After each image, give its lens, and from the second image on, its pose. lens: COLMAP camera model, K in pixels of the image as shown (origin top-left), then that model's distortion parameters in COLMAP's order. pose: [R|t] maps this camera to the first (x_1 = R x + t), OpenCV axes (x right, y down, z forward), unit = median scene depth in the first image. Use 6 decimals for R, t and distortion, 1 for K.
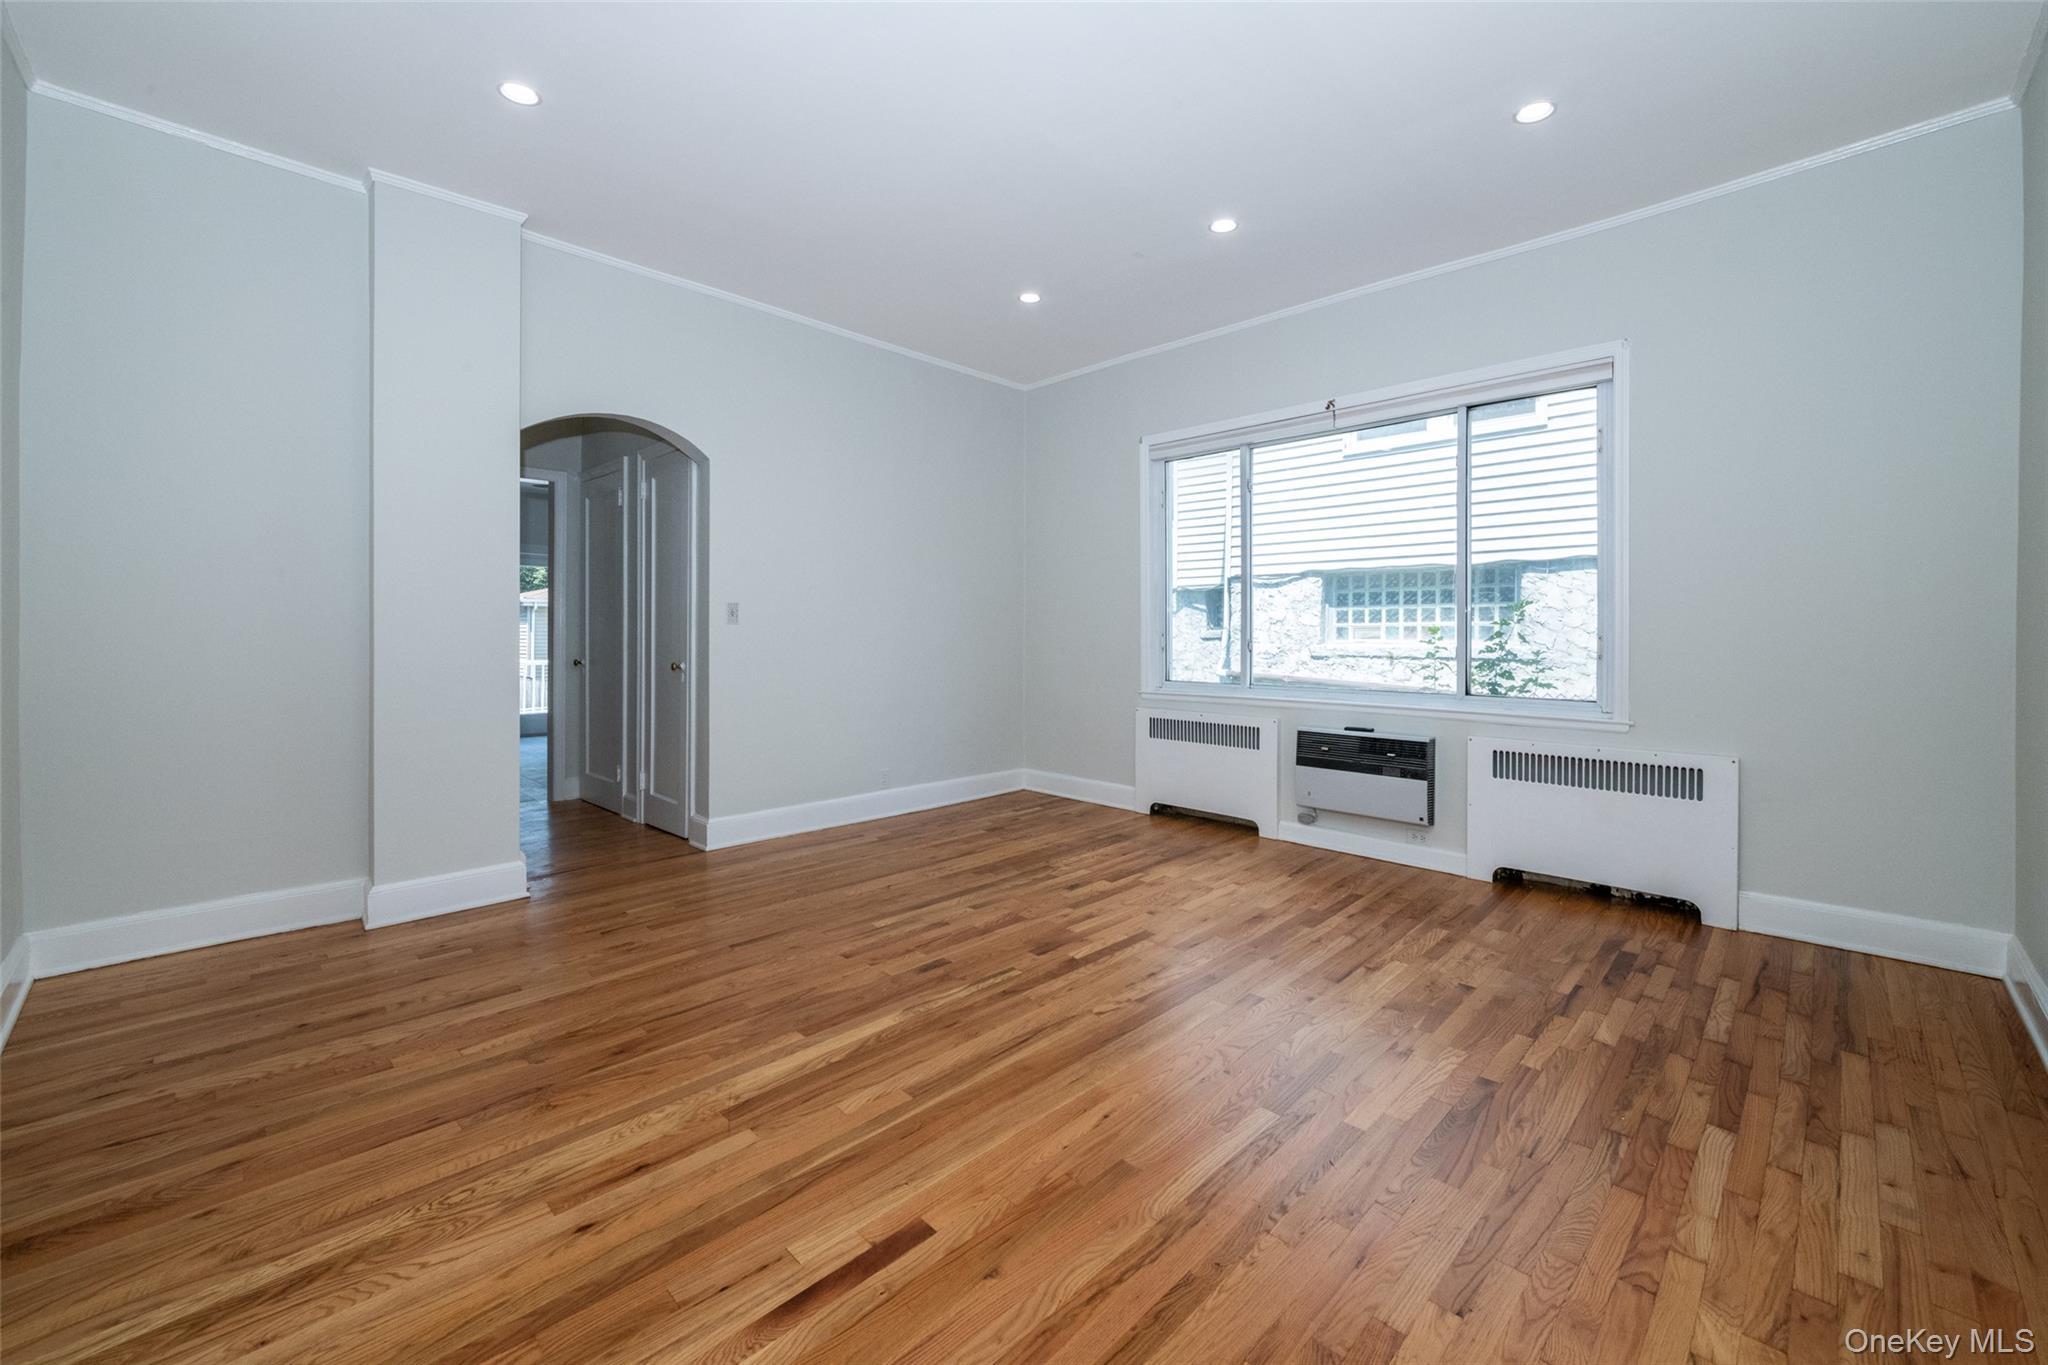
lens RADIAL K [[936.6, 0, 1022.9], [0, 936.6, 632.4], [0, 0, 1]] dist [0.000602, 0.000039]
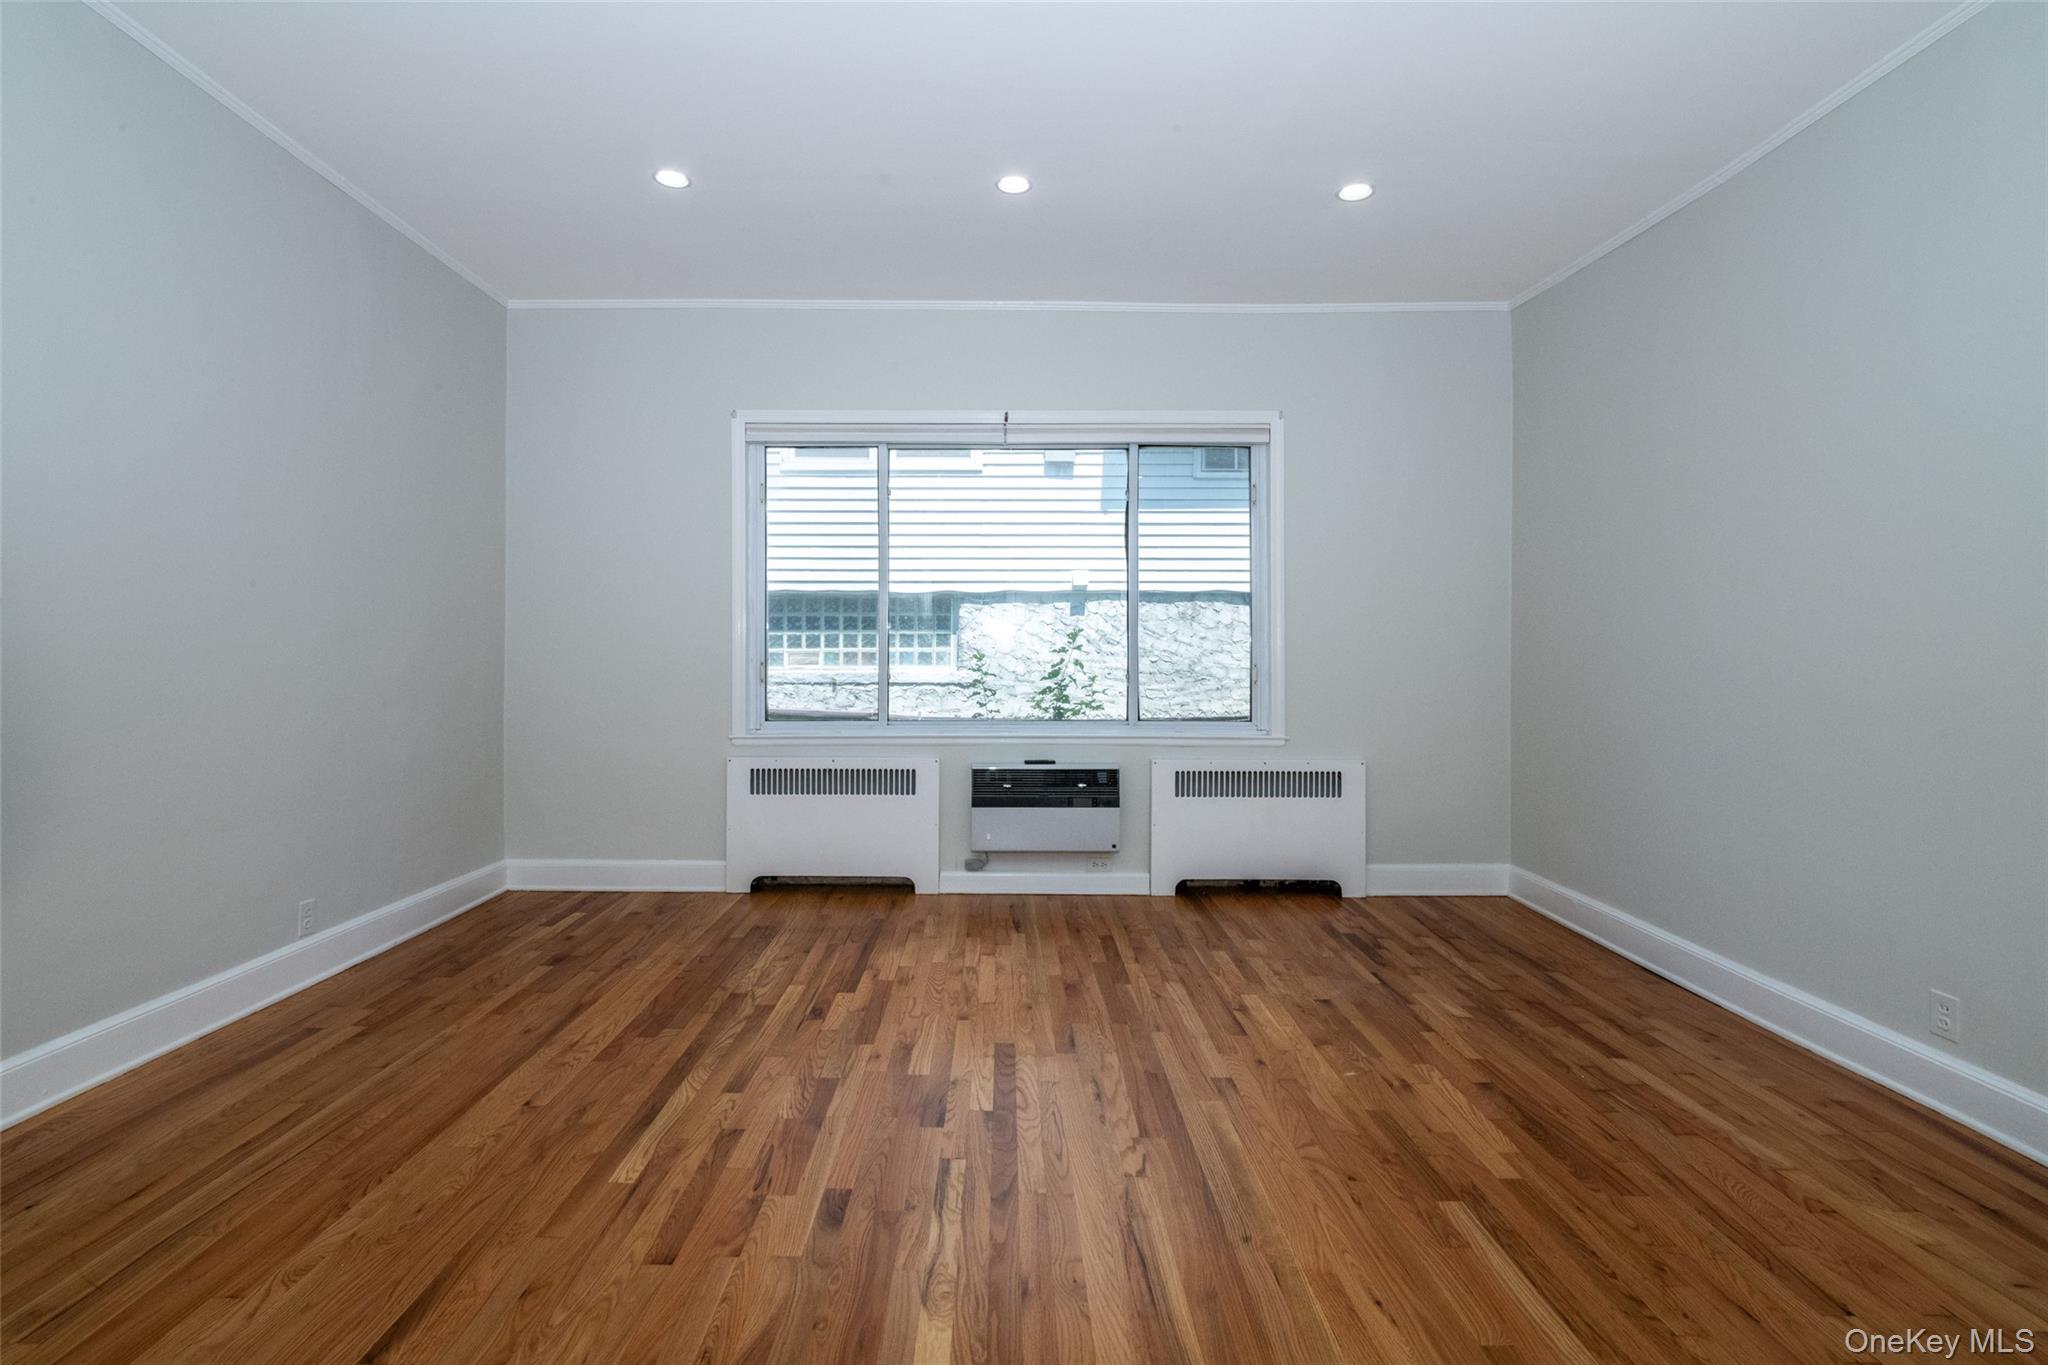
lens RADIAL K [[927.8, 0, 989.4], [0, 927.8, 643.7], [0, 0, 1]] dist [-0.001896, -0.000561]
pose [[0.667398, 0.009928, 0.744635, -0.433229], [-0.000533, 0.999917, -0.012853, -0.005551], [-0.744701, 0.008181, 0.667348, 0.460917]]
